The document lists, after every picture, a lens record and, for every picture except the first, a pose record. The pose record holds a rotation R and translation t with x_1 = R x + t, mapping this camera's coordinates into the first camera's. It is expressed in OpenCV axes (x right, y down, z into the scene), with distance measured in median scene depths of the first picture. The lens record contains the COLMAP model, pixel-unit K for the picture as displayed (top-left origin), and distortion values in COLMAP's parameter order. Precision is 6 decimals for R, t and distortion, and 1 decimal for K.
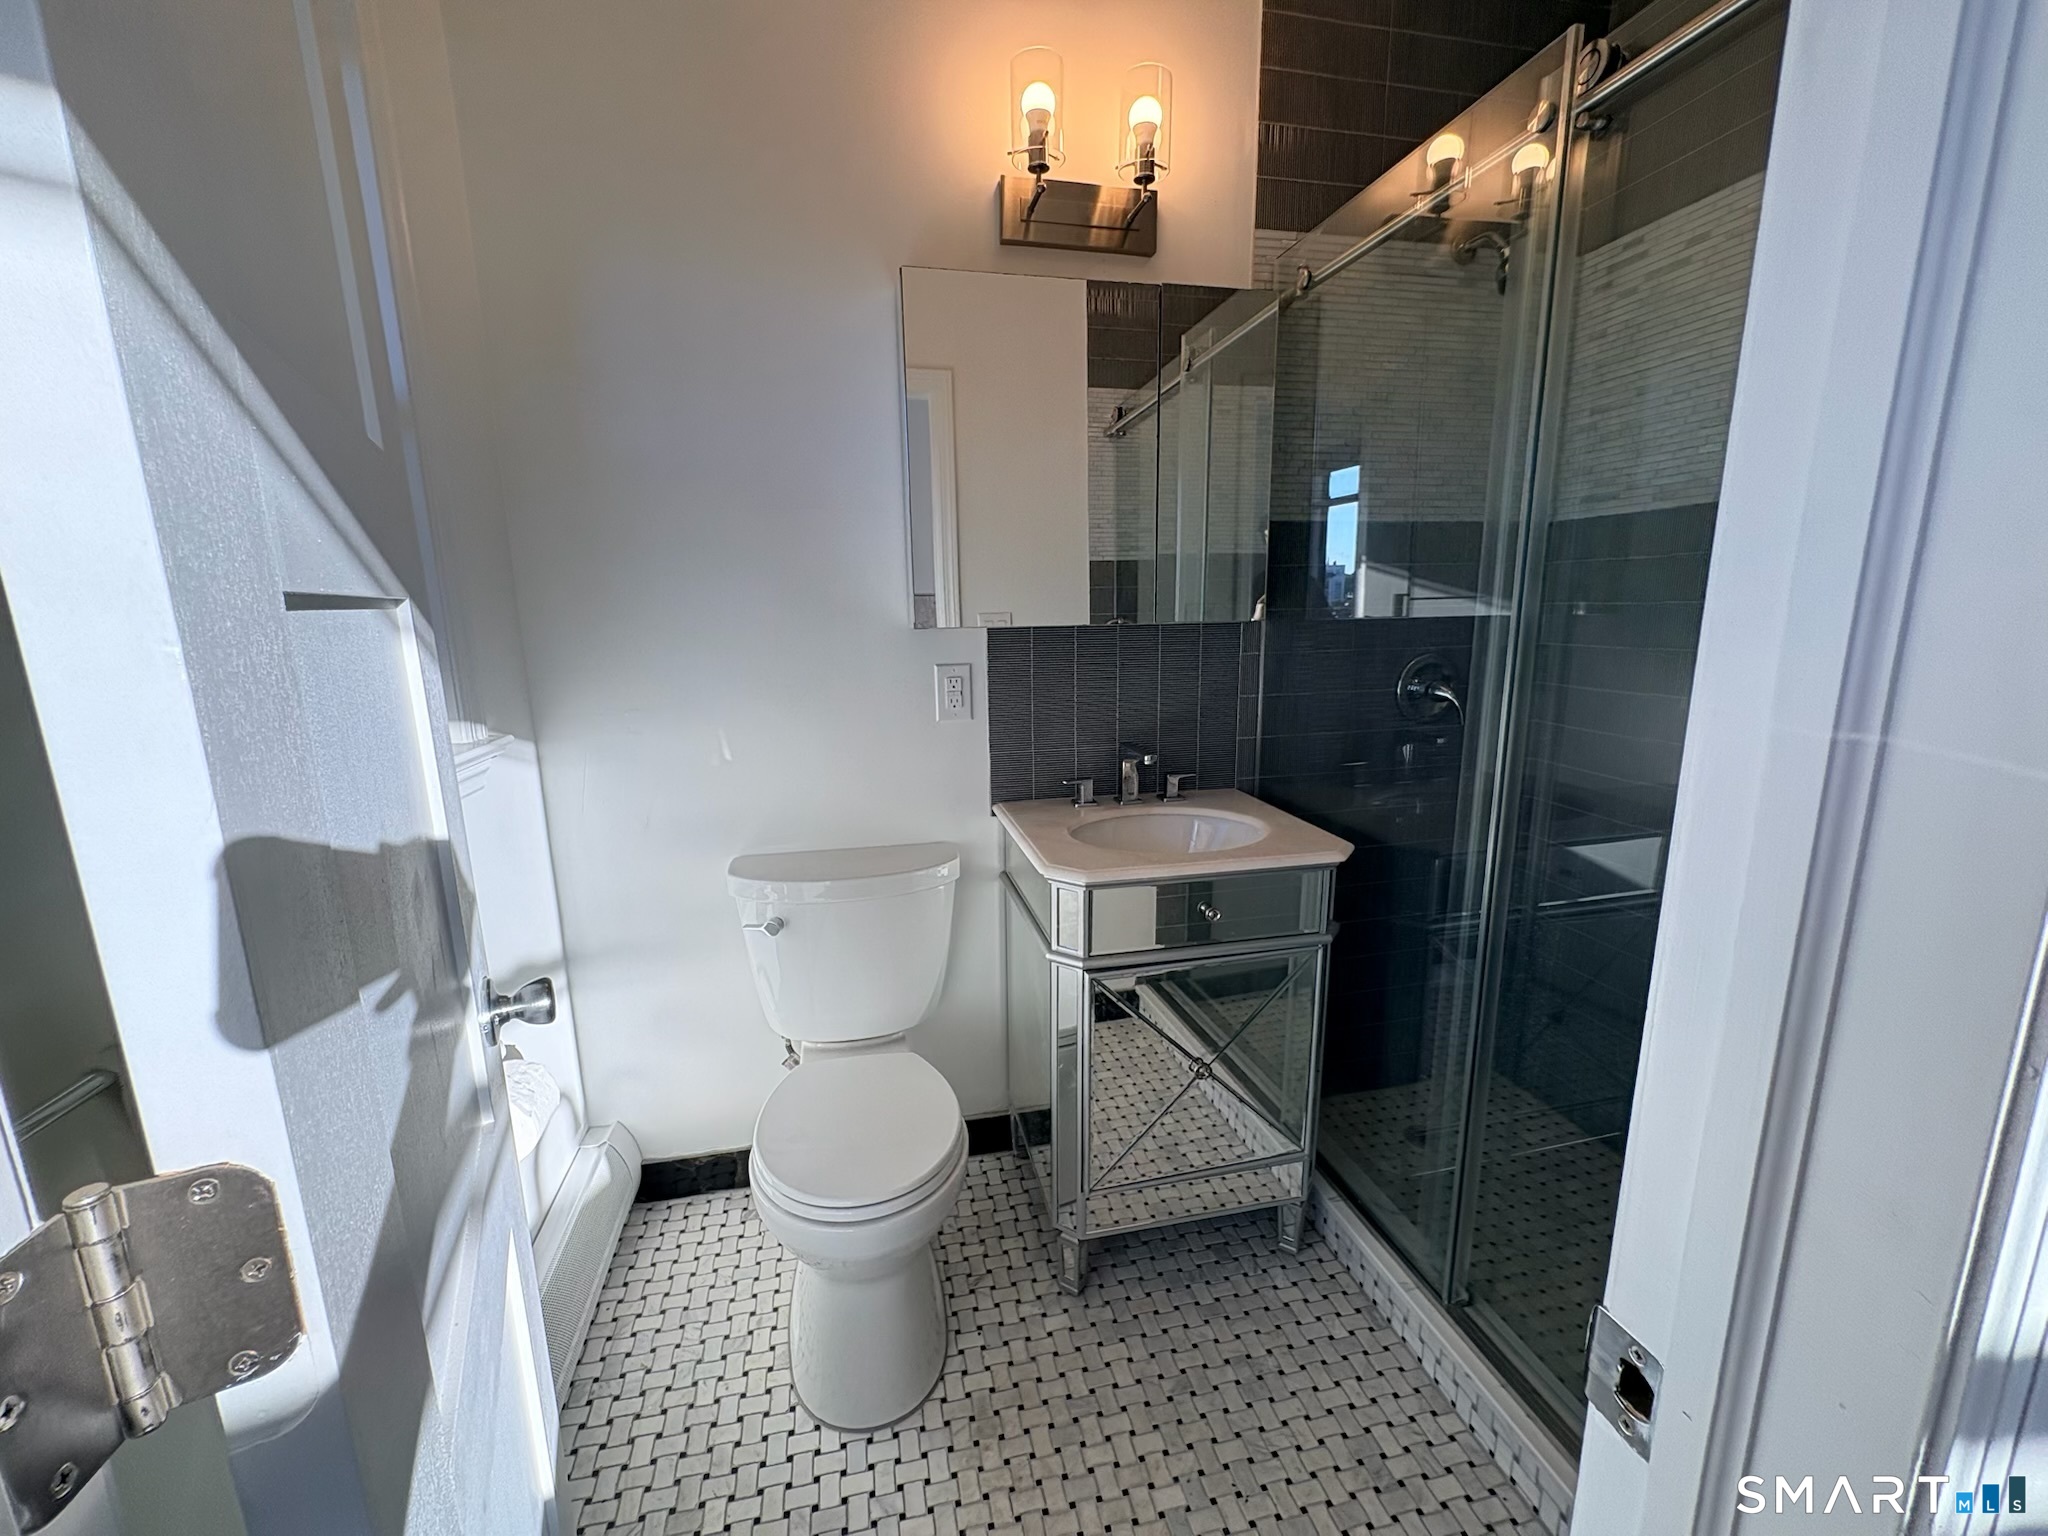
lens RADIAL K [[815.6, 0, 1022.7], [0, 815.6, 766.3], [0, 0, 1]] dist [-0.000486, -0.000015]
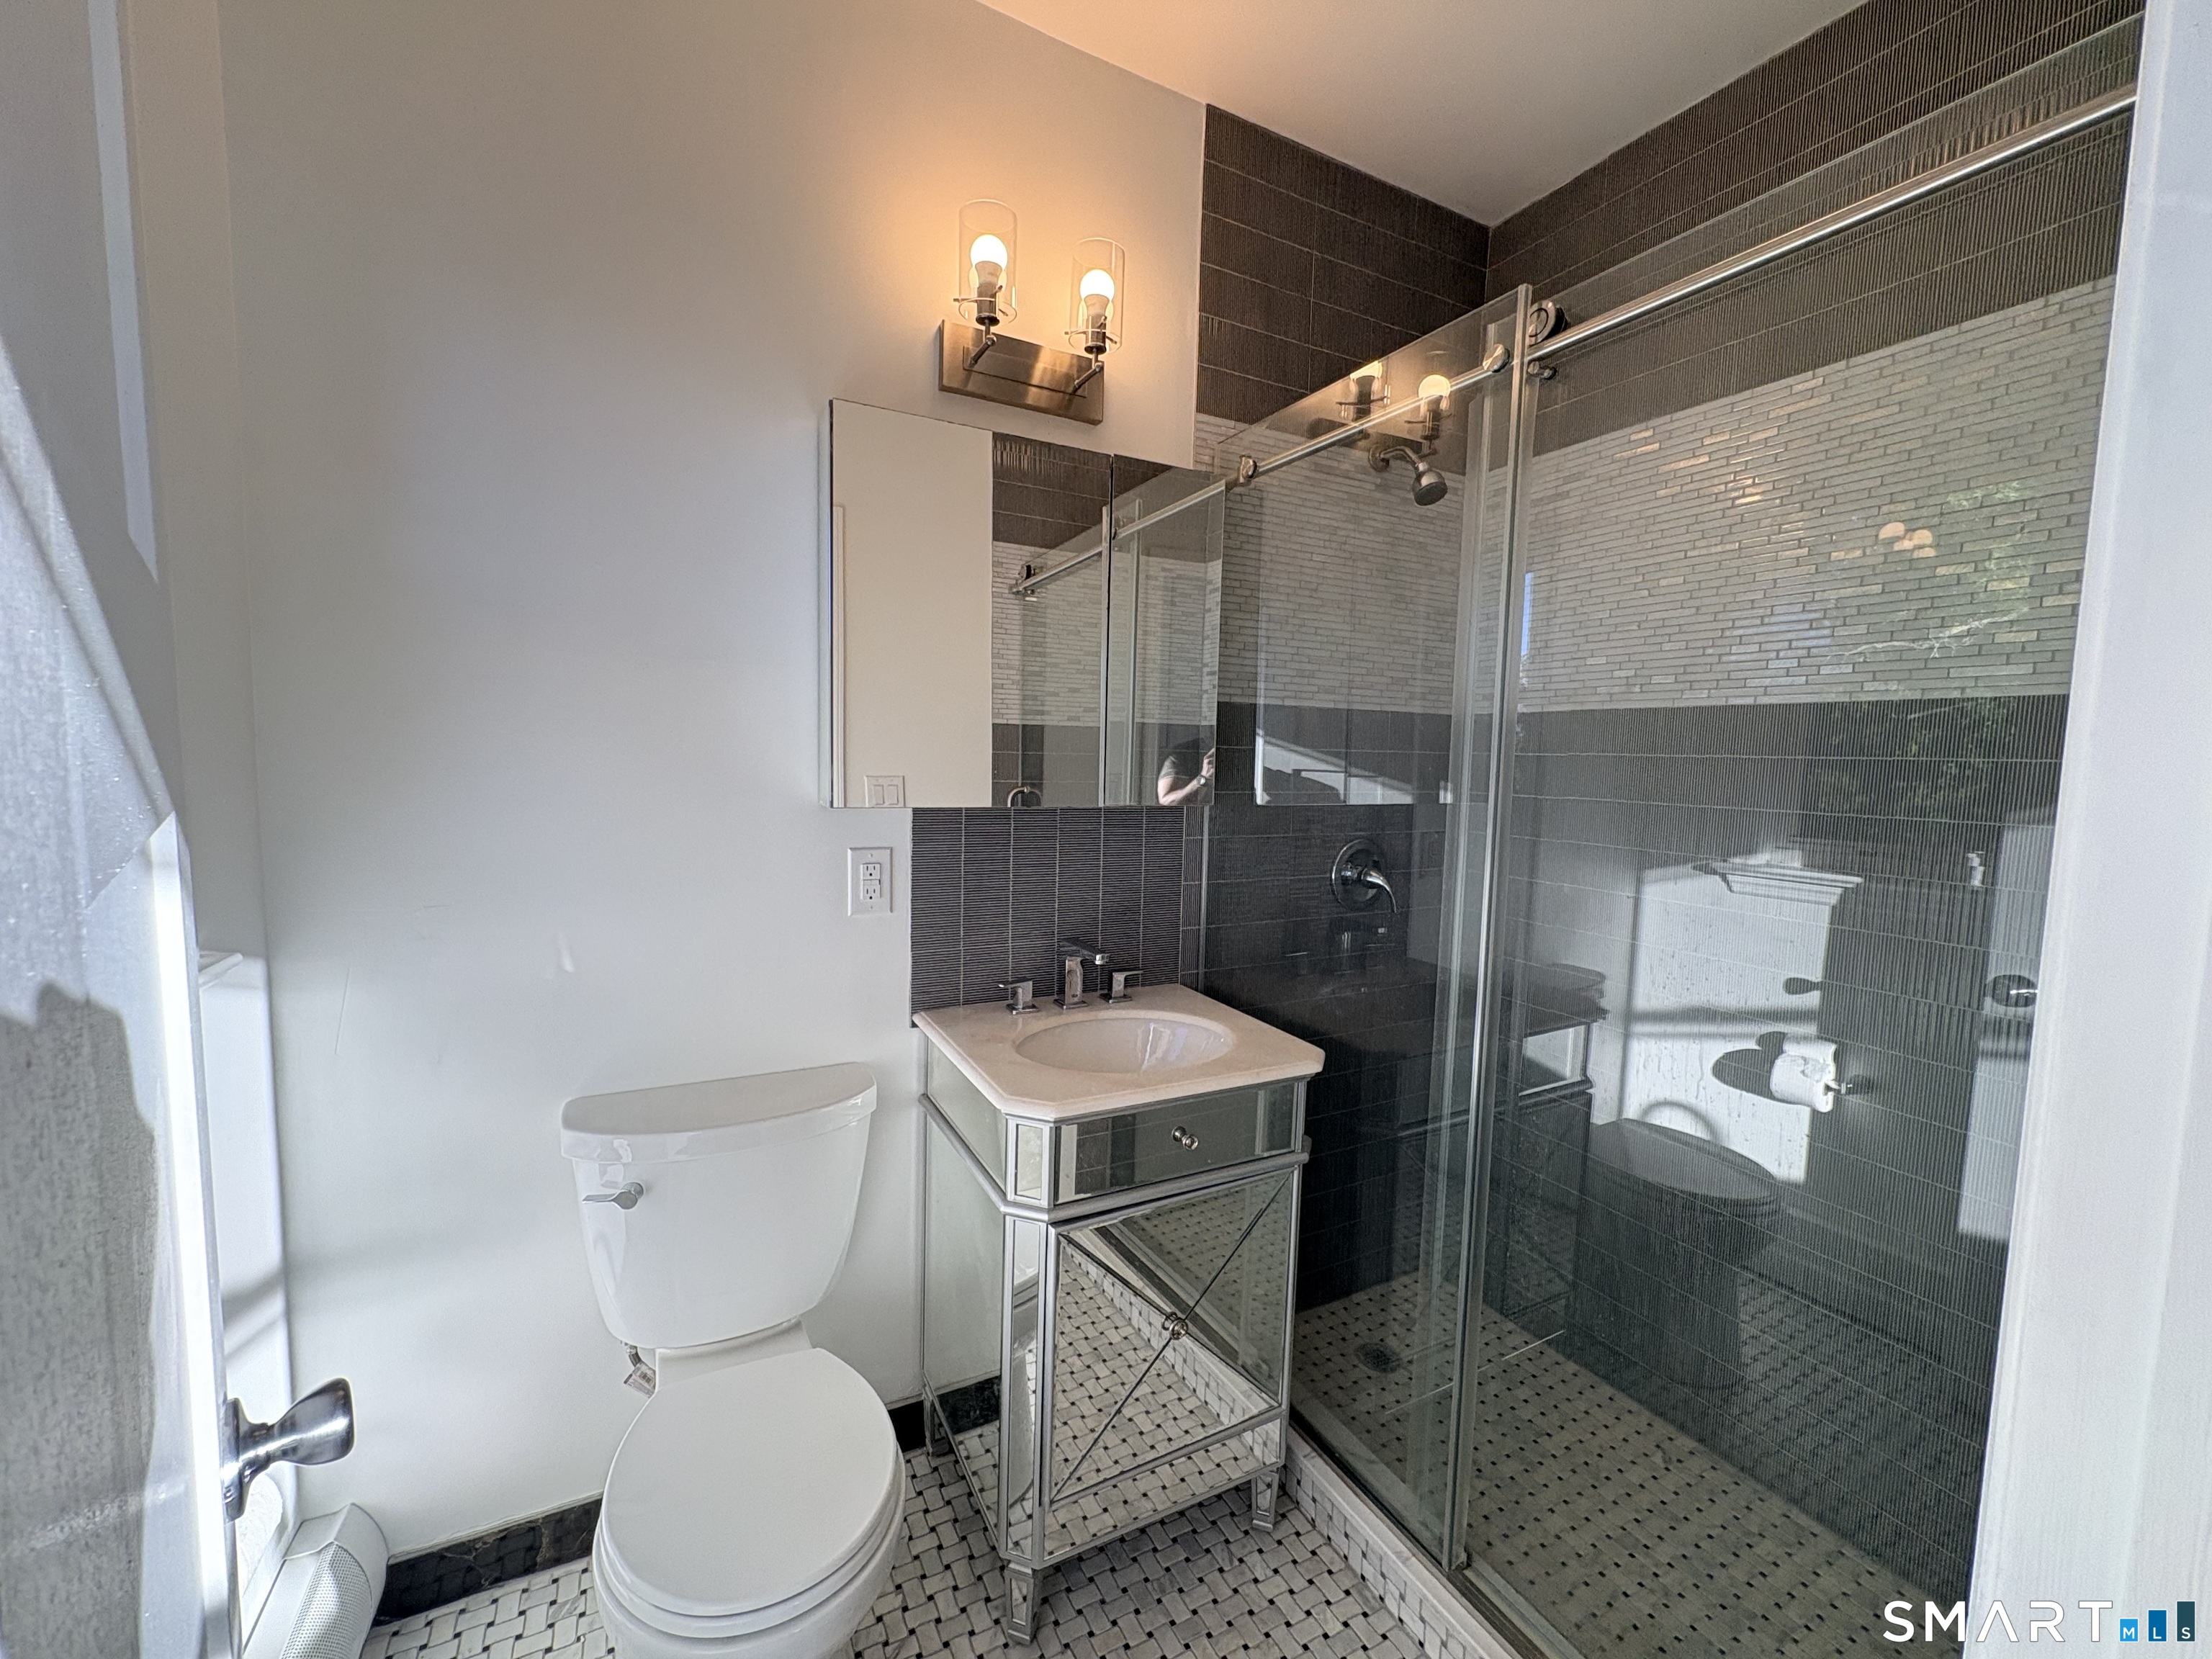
lens RADIAL K [[880.9, 0, 1104.6], [0, 880.9, 827.7], [0, 0, 1]] dist [-0.000486, -0.000015]
pose [[0.965411, 0.017326, 0.260158, -0.092986], [0.012451, 0.993588, -0.112378, -0.042199], [-0.260437, 0.111730, 0.959004, 0.063408]]
